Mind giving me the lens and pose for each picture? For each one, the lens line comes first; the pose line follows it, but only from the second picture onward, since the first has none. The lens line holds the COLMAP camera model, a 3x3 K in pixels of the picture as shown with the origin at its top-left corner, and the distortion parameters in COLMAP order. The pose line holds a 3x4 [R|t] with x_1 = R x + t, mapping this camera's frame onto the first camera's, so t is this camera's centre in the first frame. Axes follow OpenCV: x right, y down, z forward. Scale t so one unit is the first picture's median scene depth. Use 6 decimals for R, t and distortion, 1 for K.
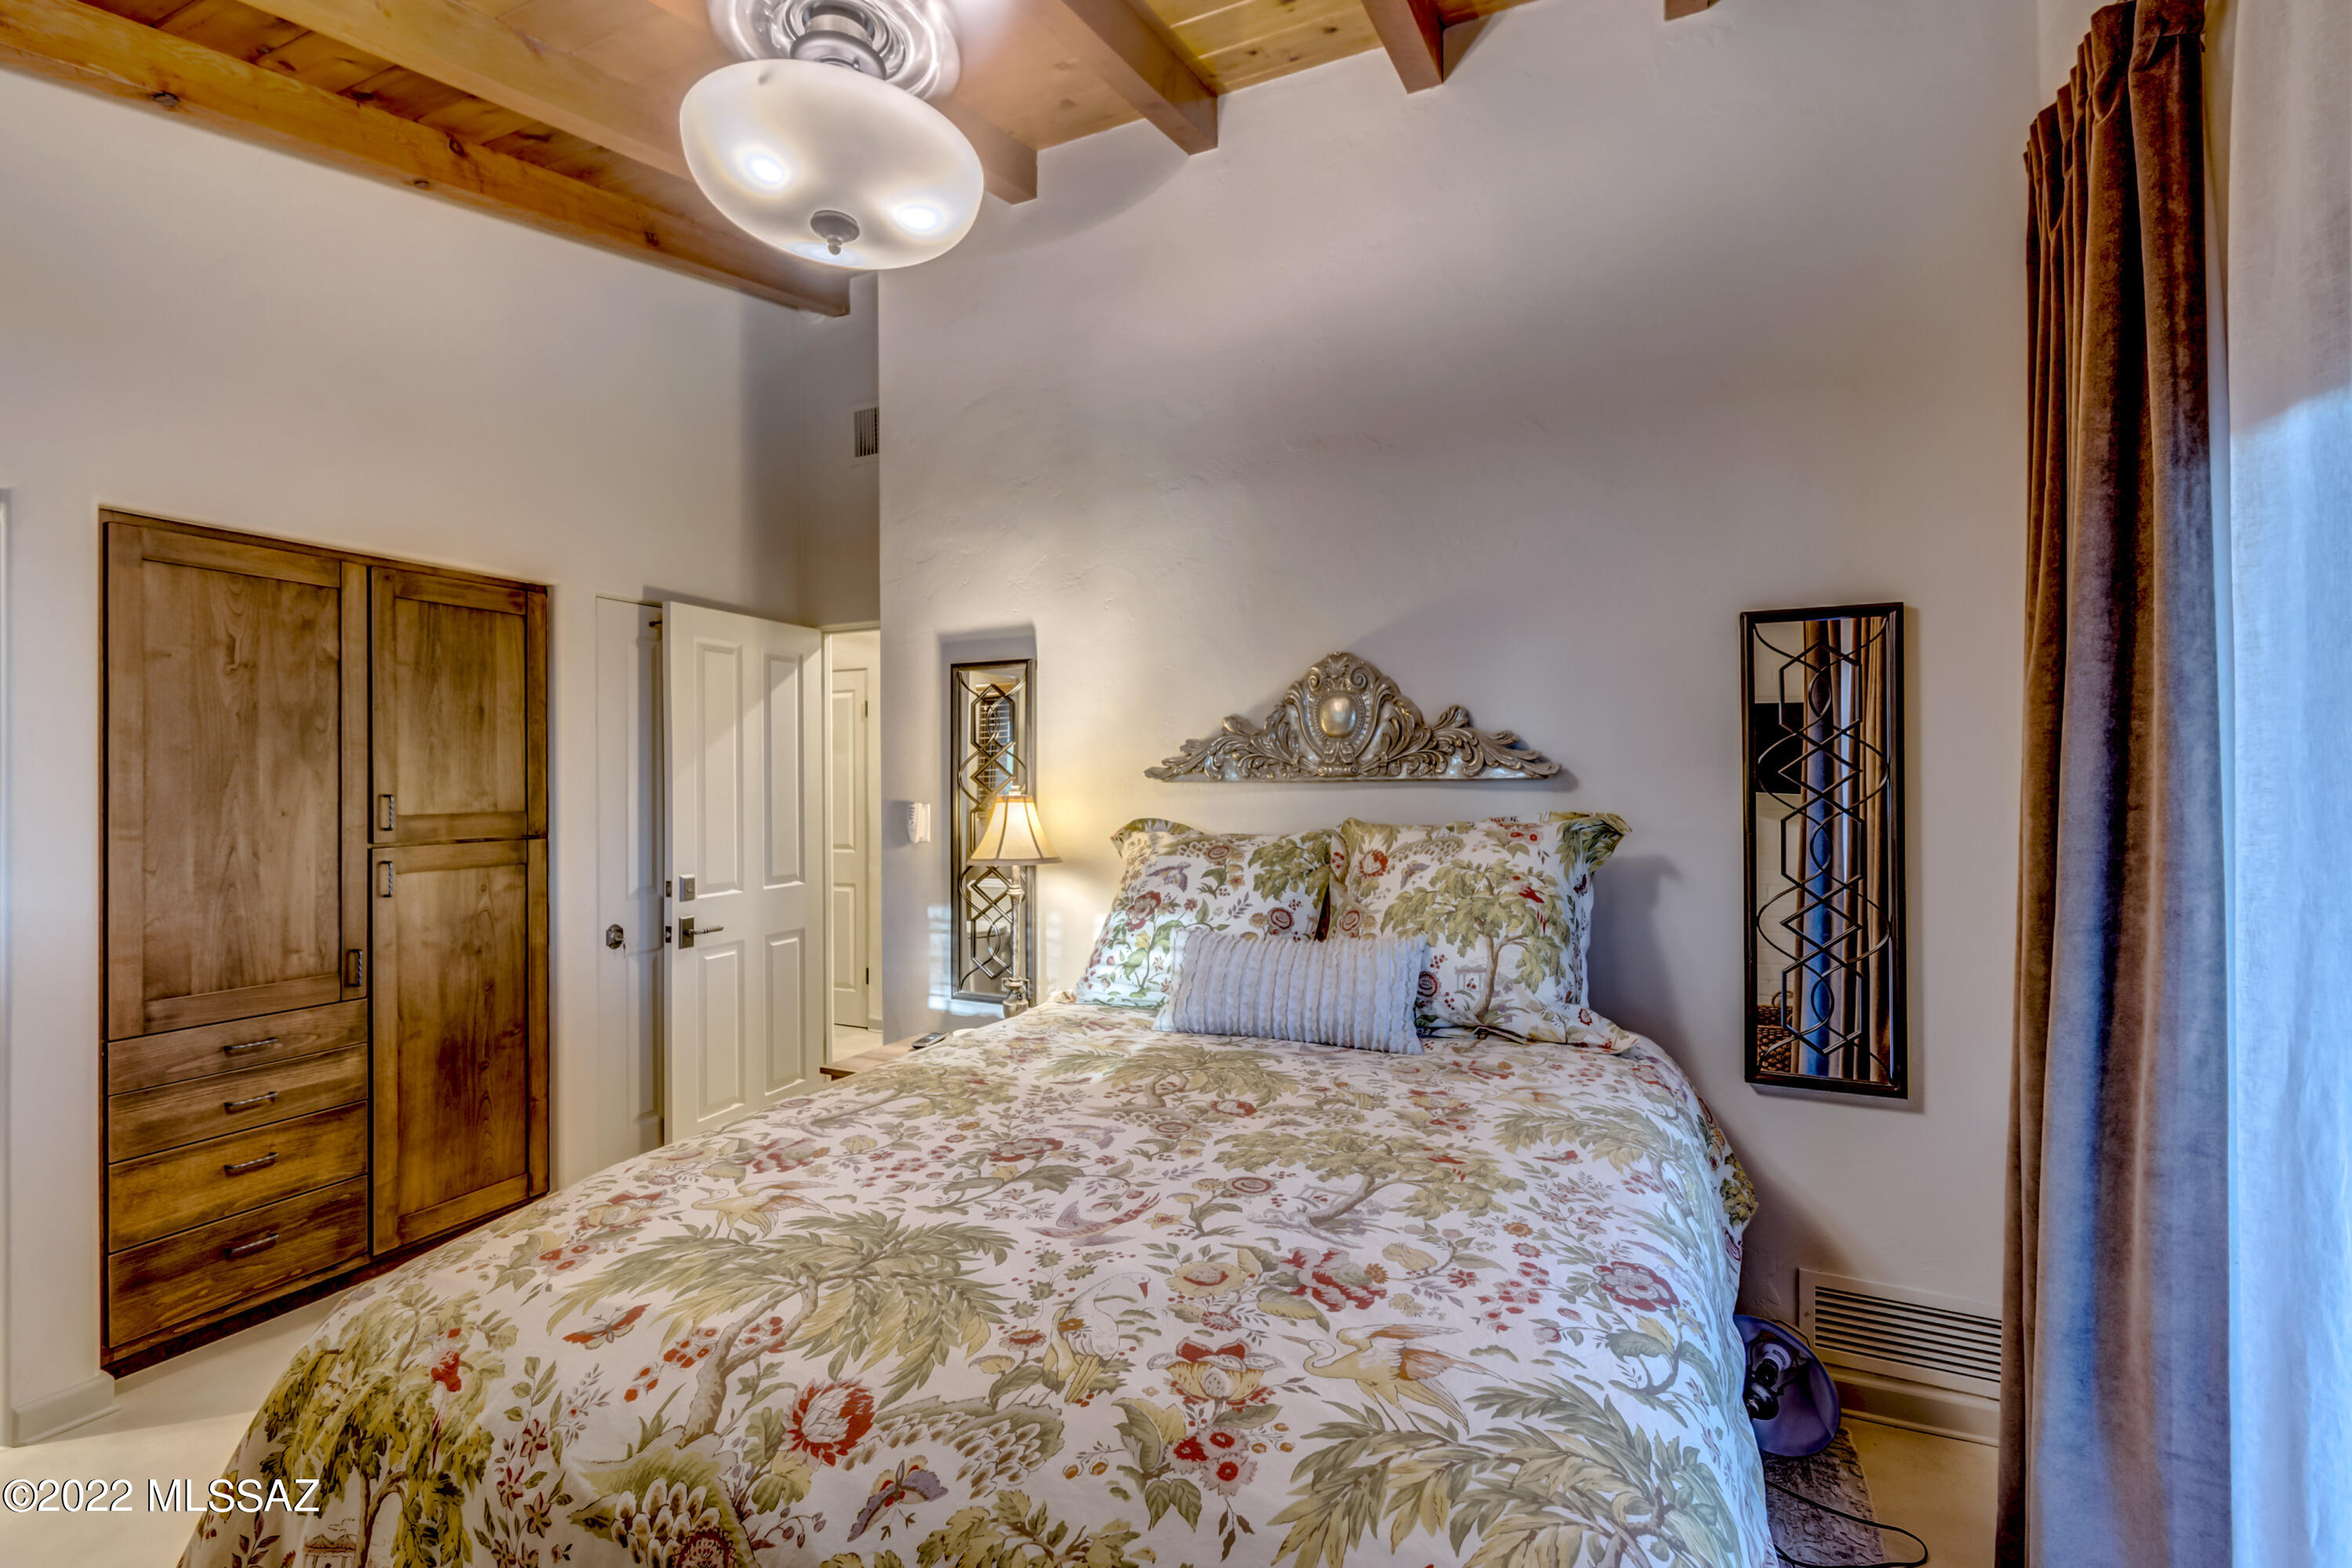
lens RADIAL K [[1039.1, 0, 1169.6], [0, 1039.1, 774.9], [0, 0, 1]] dist [-0.000442, -0.000247]
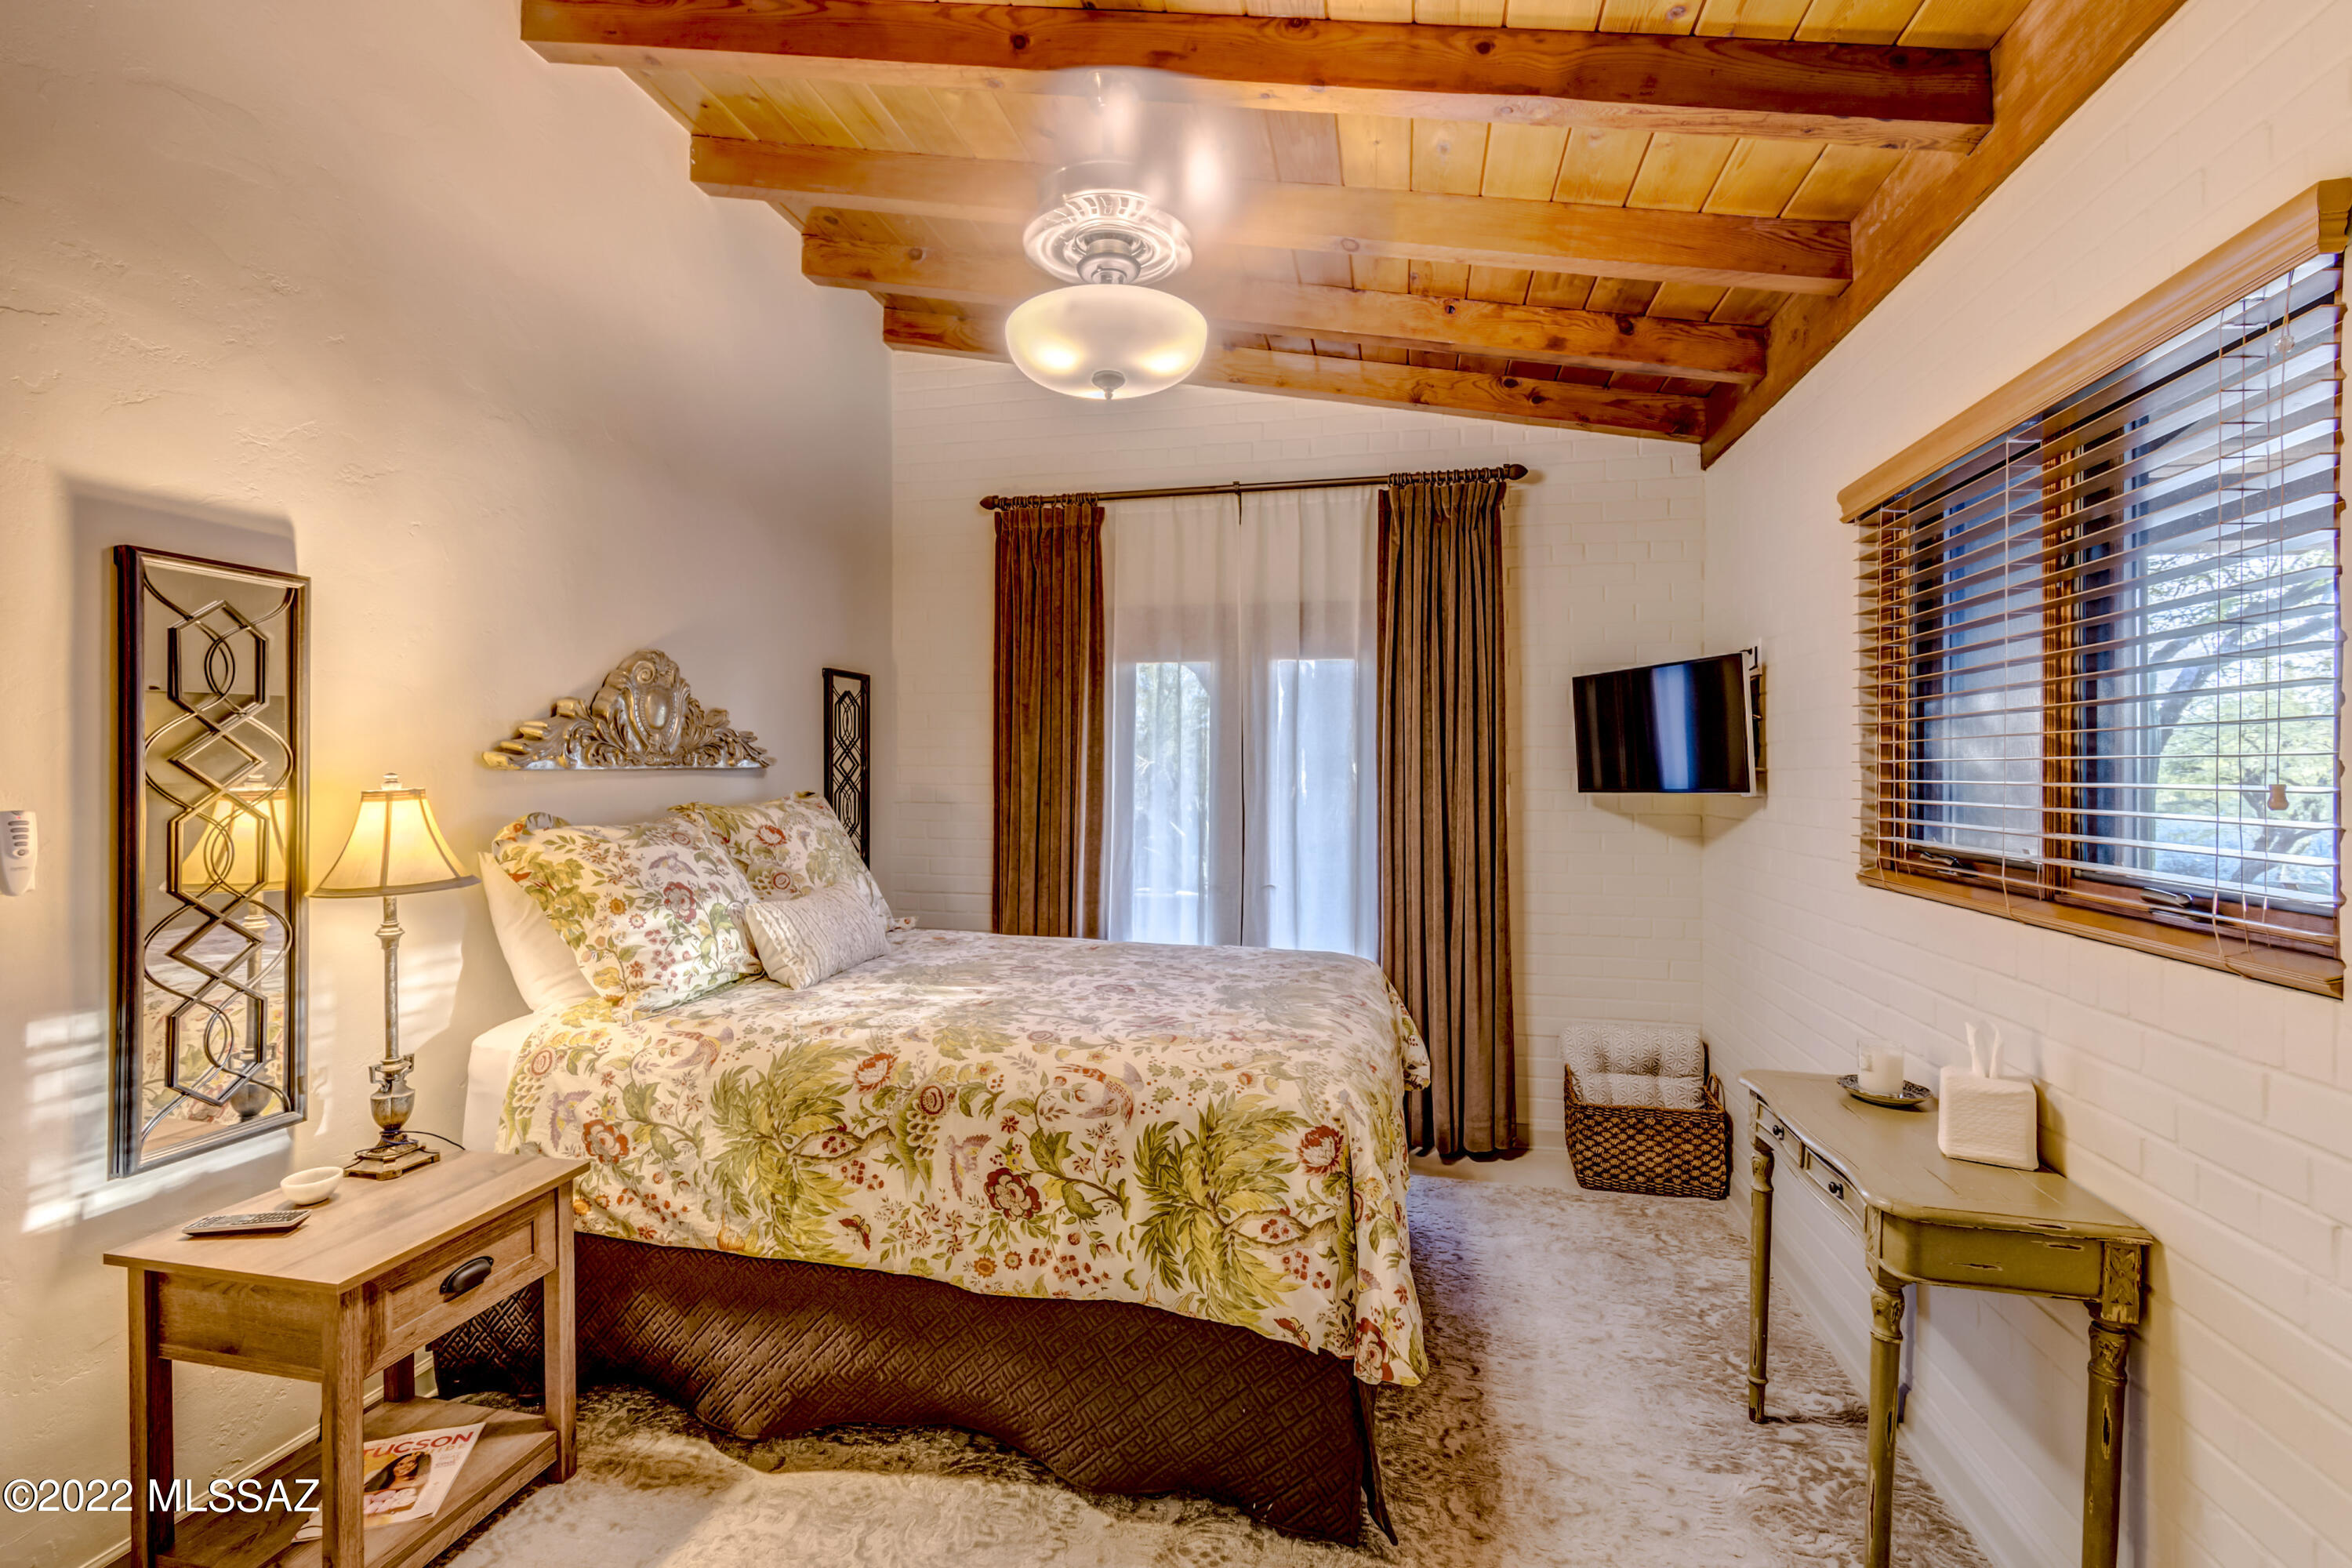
lens RADIAL K [[1039.1, 0, 1169.6], [0, 1039.1, 774.9], [0, 0, 1]] dist [-0.000442, -0.000247]
pose [[-0.217927, -0.004029, 0.975957, -0.966612], [-0.008800, 0.999959, 0.002164, 0.004224], [-0.975925, -0.008117, -0.217954, 0.685330]]
